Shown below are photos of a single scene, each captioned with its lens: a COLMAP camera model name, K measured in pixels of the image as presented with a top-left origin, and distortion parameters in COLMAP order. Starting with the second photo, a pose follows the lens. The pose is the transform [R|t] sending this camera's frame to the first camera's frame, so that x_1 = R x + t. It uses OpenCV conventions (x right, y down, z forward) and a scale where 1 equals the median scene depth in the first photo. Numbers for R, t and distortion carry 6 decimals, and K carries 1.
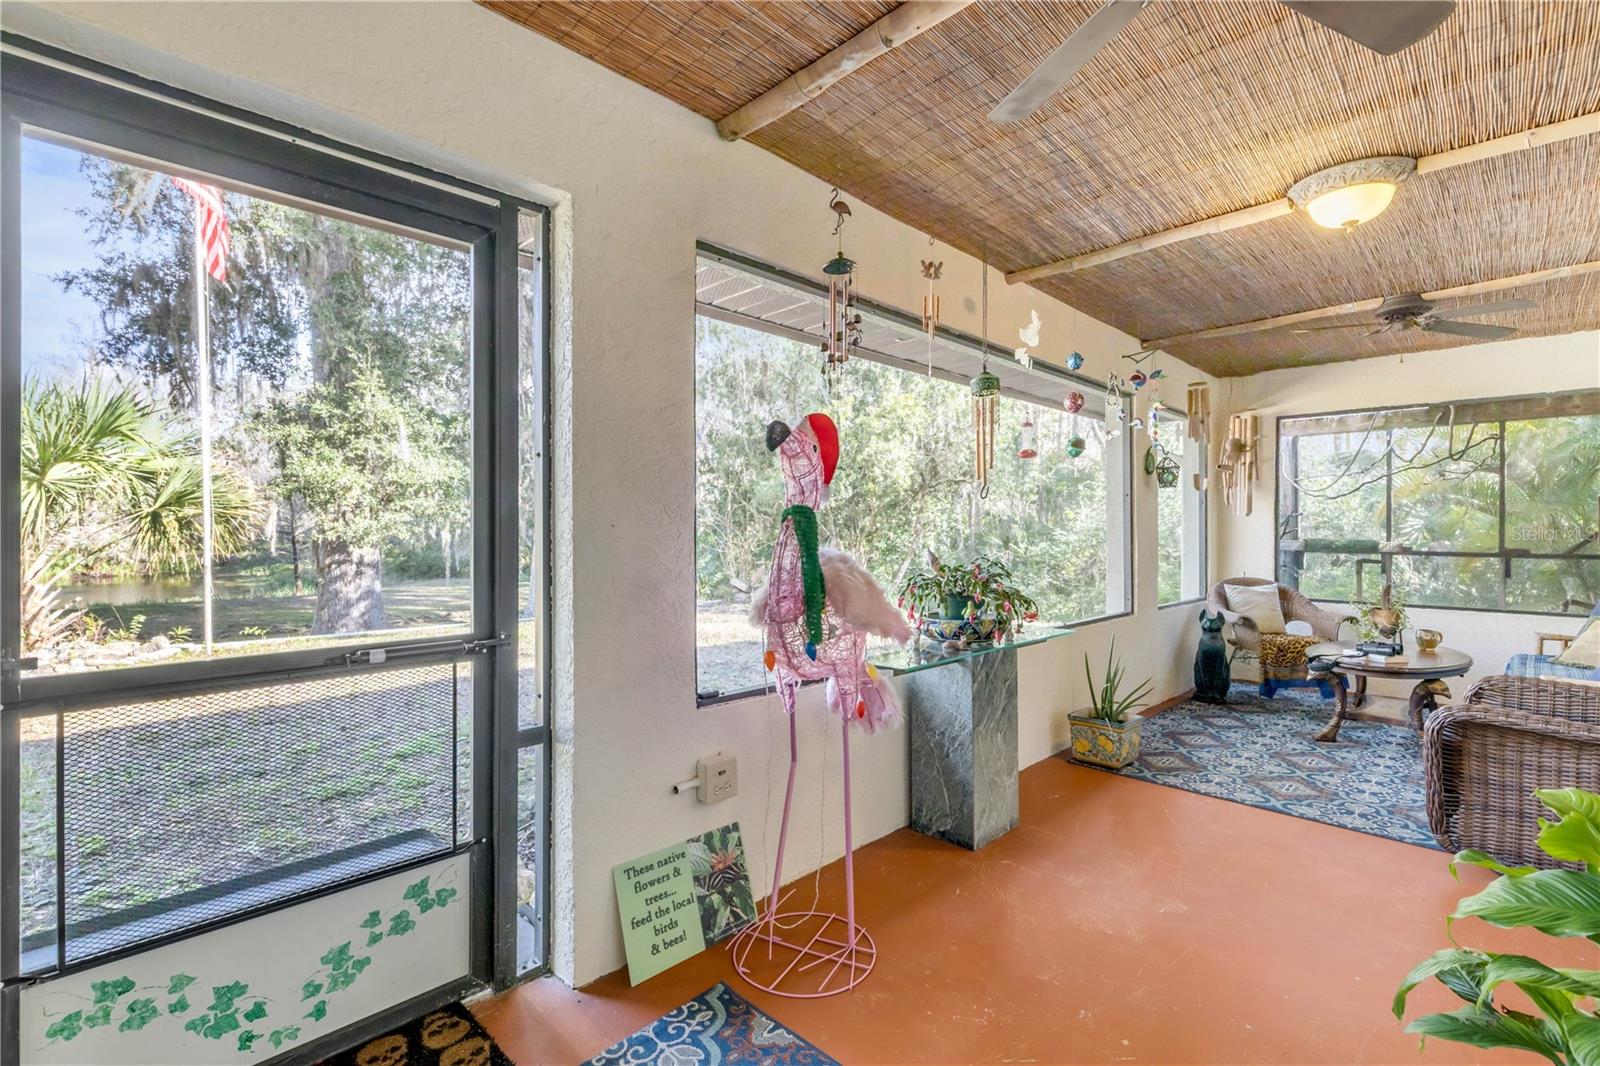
lens RADIAL K [[729.9, 0, 791.3], [0, 729.9, 528.2], [0, 0, 1]] dist [0.009040, -0.000082]
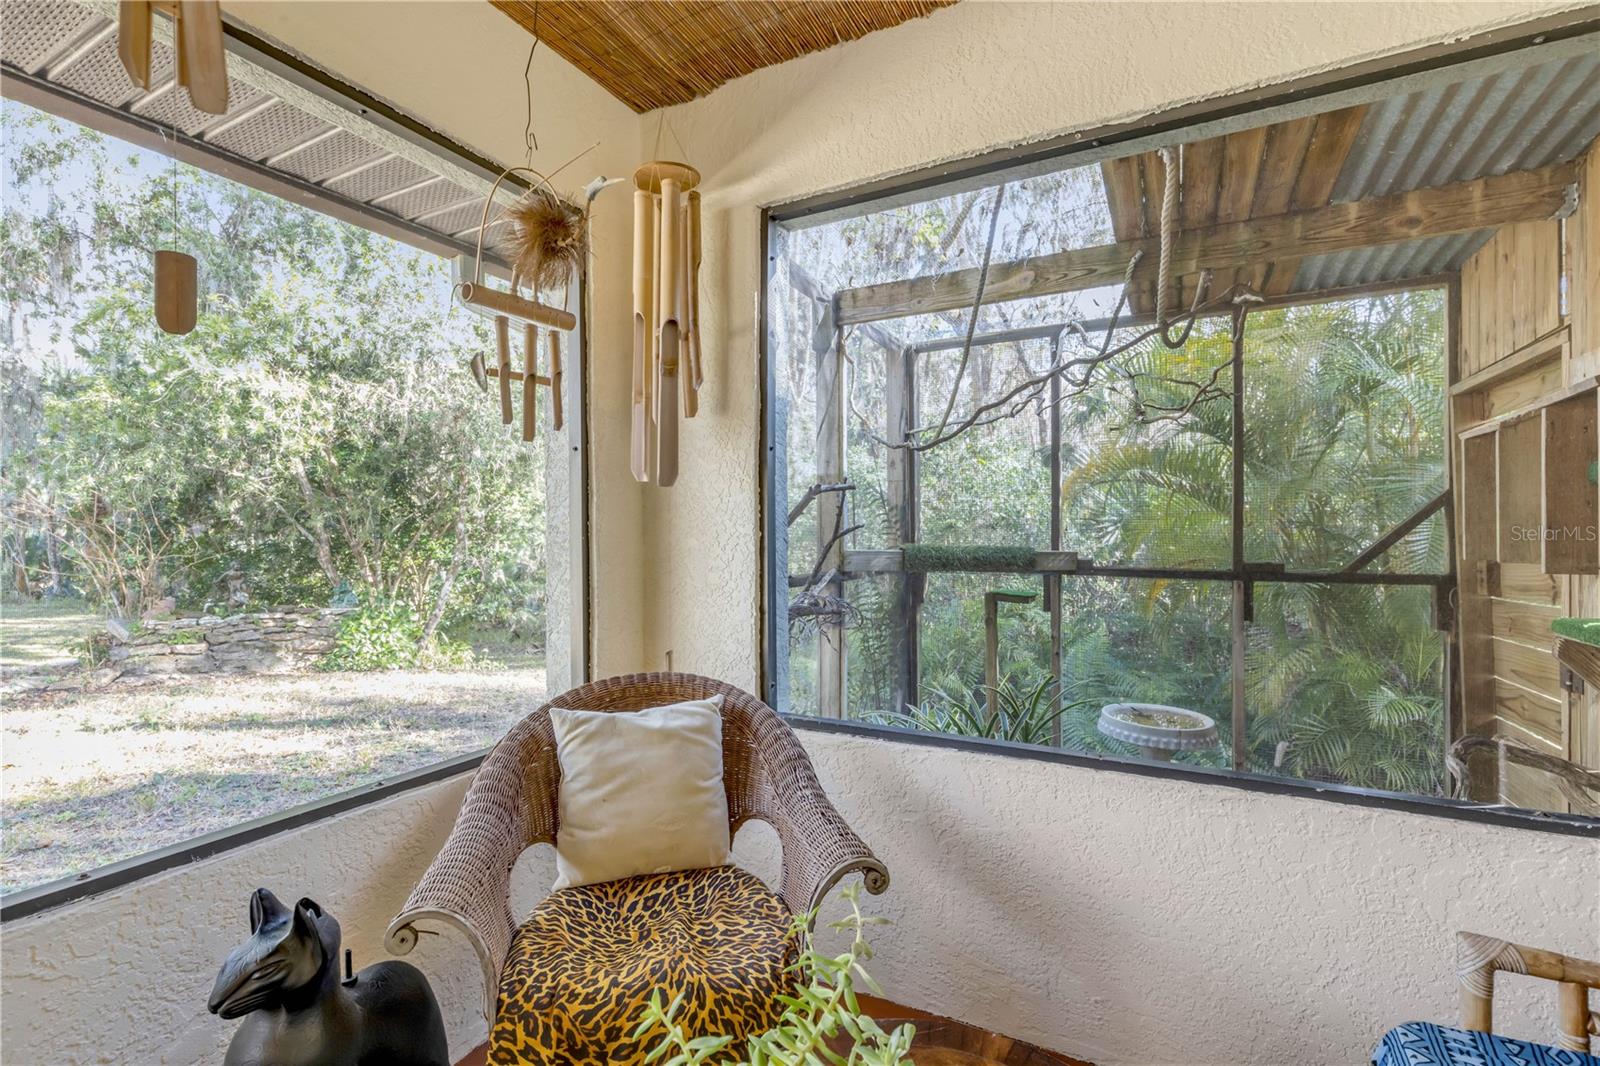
lens RADIAL K [[729.9, 0, 790.9], [0, 729.9, 531.7], [0, 0, 1]] dist [0.009040, -0.000082]
pose [[0.960039, -0.005898, 0.279805, 0.668602], [0.005464, 0.999982, 0.002328, 0.004350], [-0.279814, -0.000706, 0.960054, 0.760838]]
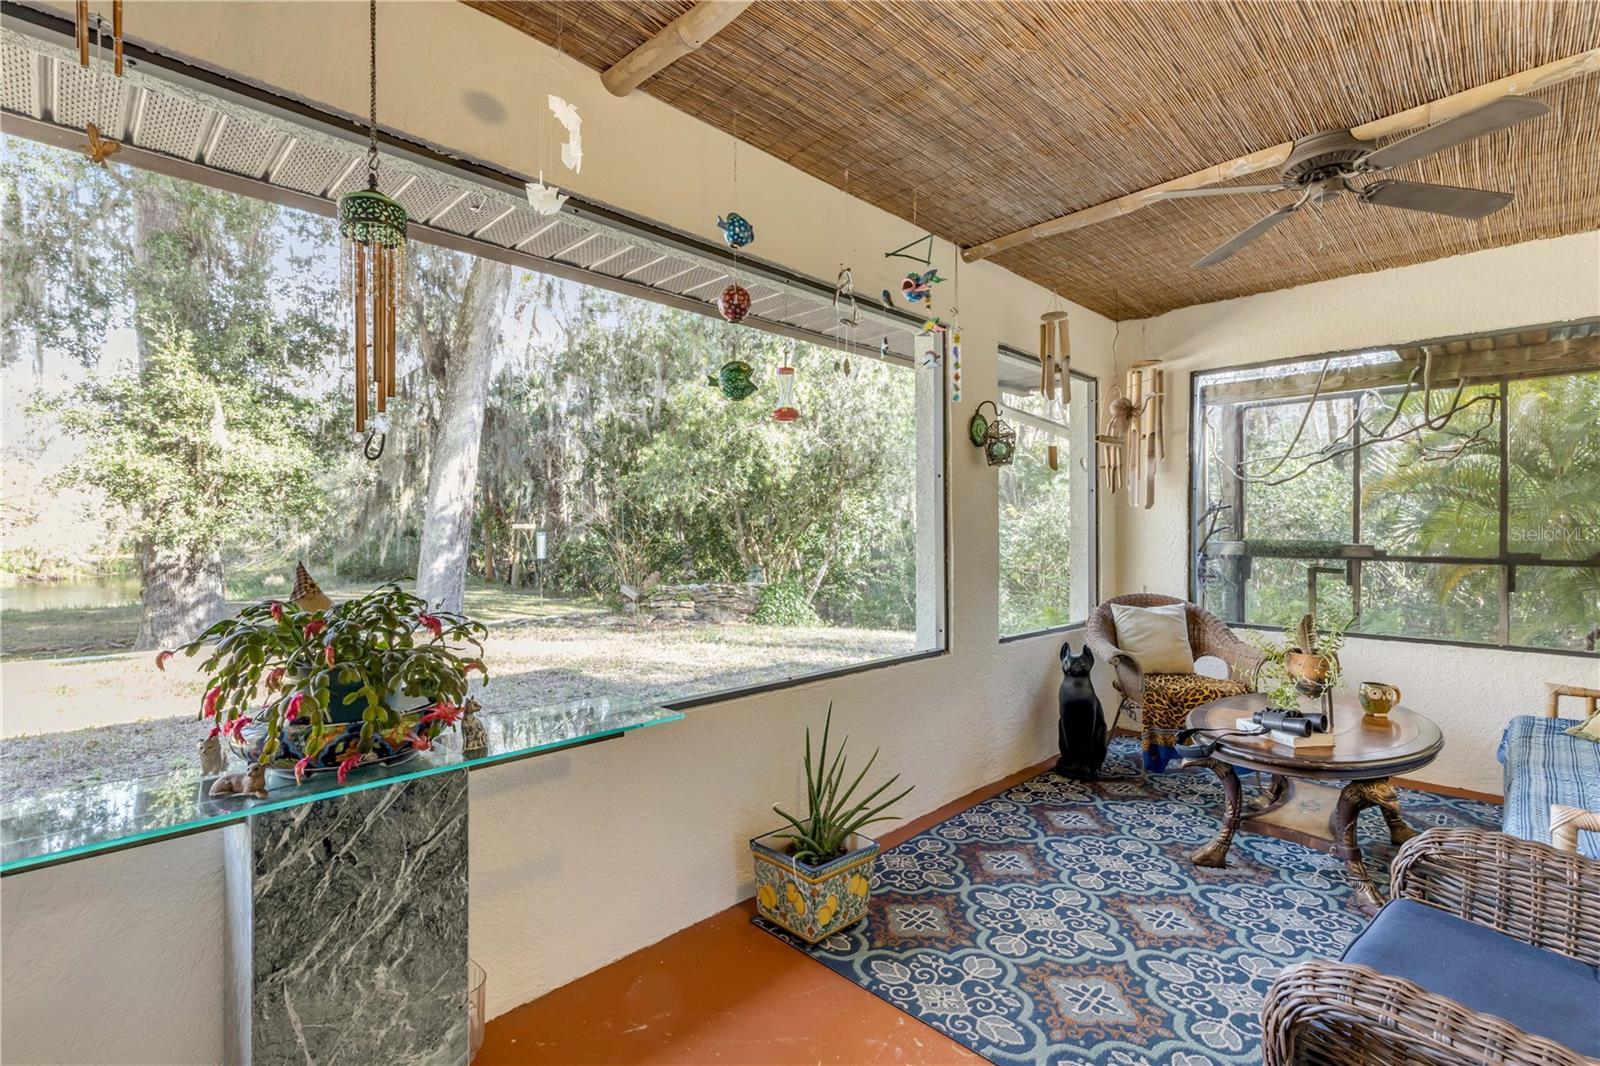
lens RADIAL K [[729.9, 0, 799.4], [0, 729.9, 528.2], [0, 0, 1]] dist [0.009040, -0.000082]
pose [[0.999980, -0.001071, -0.006227, 0.322910], [0.001069, 0.999999, -0.000399, 0.002707], [0.006228, 0.000393, 0.999981, 0.314527]]
